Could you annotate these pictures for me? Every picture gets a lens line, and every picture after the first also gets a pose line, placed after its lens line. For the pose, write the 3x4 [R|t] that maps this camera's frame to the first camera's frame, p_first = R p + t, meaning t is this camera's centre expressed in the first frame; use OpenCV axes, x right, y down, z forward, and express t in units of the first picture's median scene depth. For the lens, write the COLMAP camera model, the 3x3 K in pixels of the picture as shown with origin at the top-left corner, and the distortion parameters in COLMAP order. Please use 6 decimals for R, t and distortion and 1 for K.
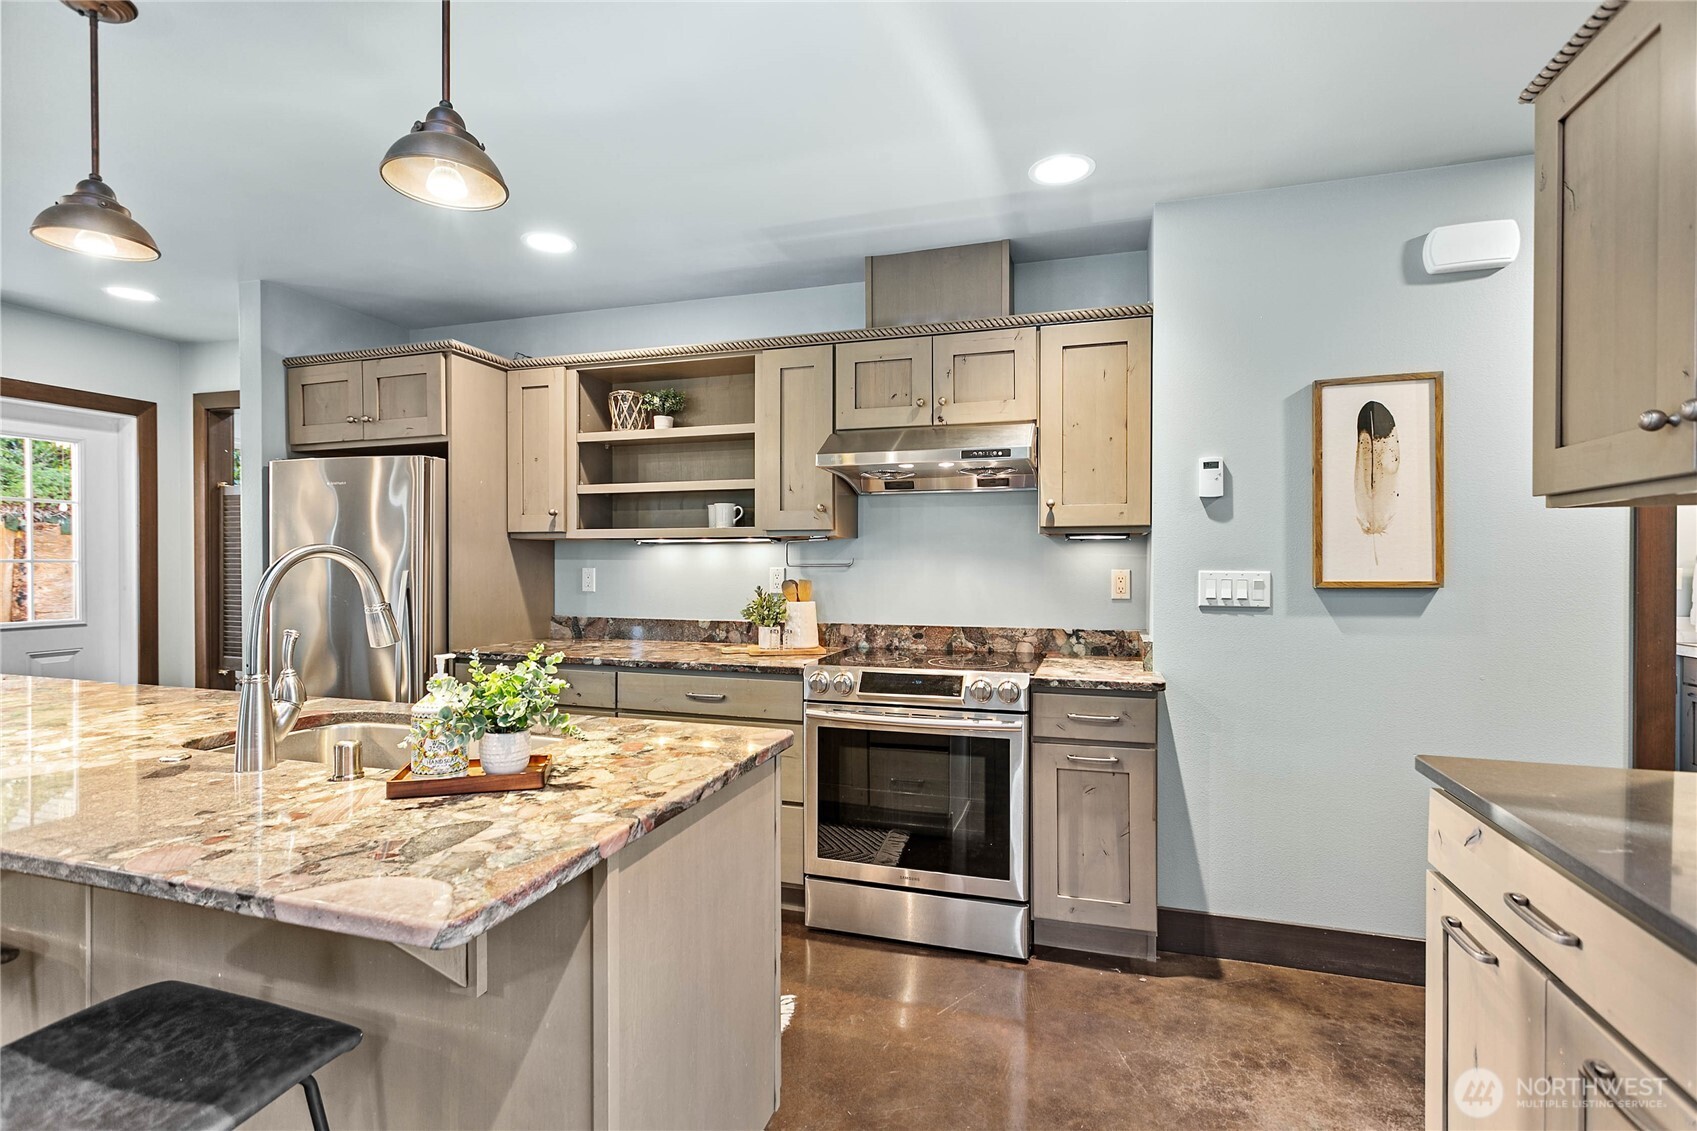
lens RADIAL K [[796.7, 0, 844.8], [0, 796.7, 567.1], [0, 0, 1]] dist [-0.000298, 0.000150]
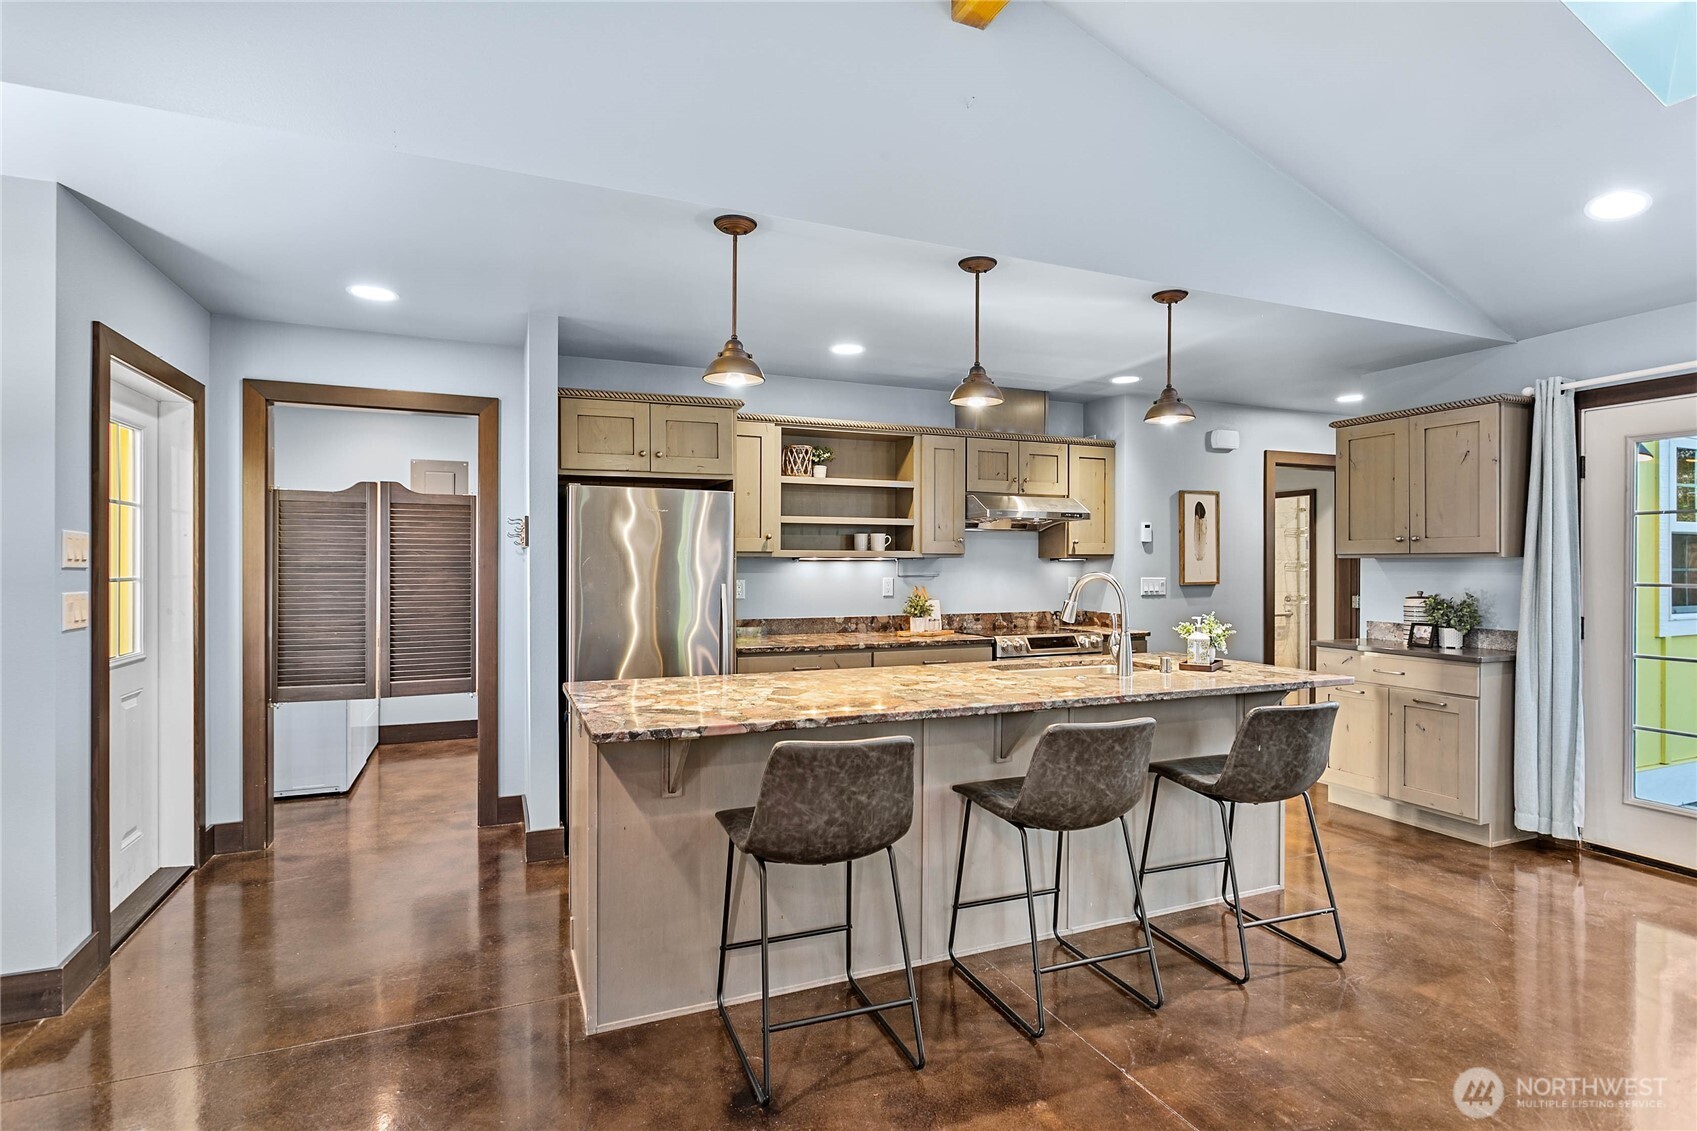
lens RADIAL K [[836.6, 0, 845.0], [0, 836.6, 563.5], [0, 0, 1]] dist [-0.016249, 0.011015]
pose [[0.763498, -0.000261, 0.645810, -1.331688], [0.004241, 0.999980, -0.004609, -0.022166], [-0.645796, 0.006258, 0.763484, -0.123346]]
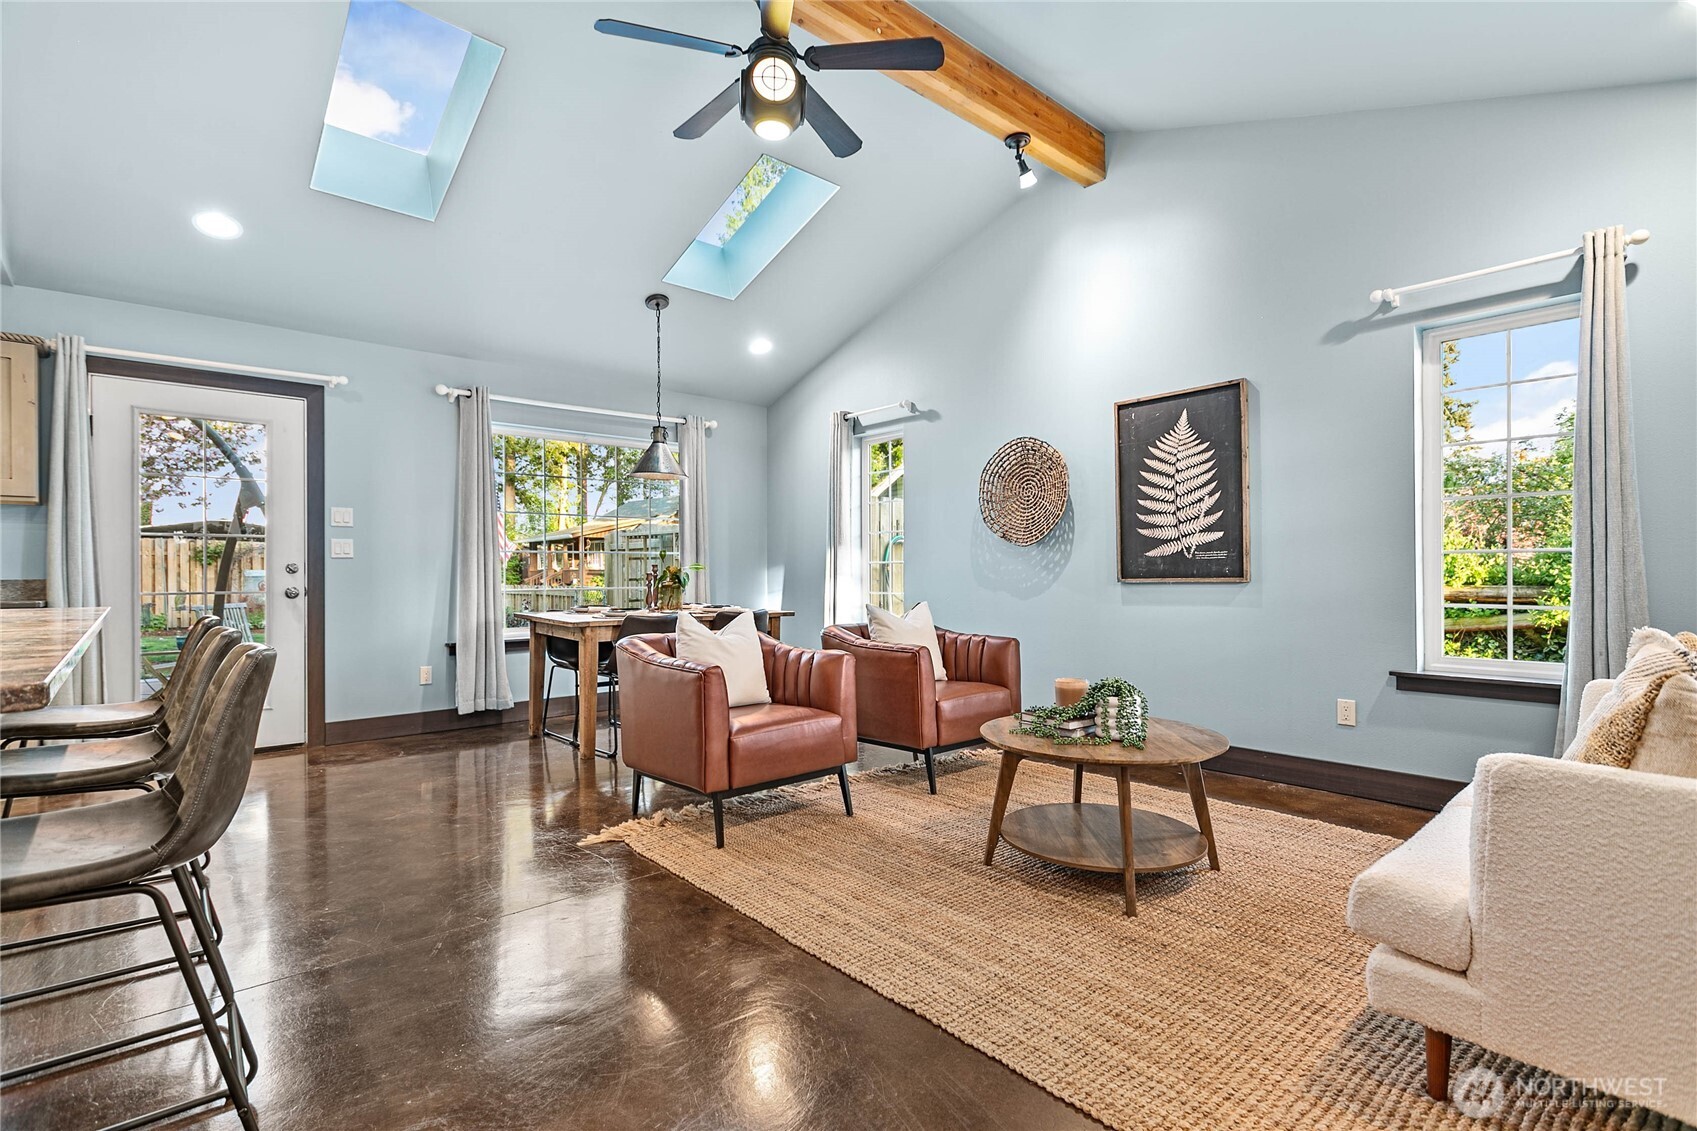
lens RADIAL K [[797.6, 0, 847.6], [0, 797.6, 576.1], [0, 0, 1]] dist [-0.001732, 0.001069]
pose [[-0.857907, -0.000042, 0.513805, -1.424025], [0.006868, 0.999910, 0.011549, 0.078890], [-0.513759, 0.013437, -0.857829, 0.648640]]
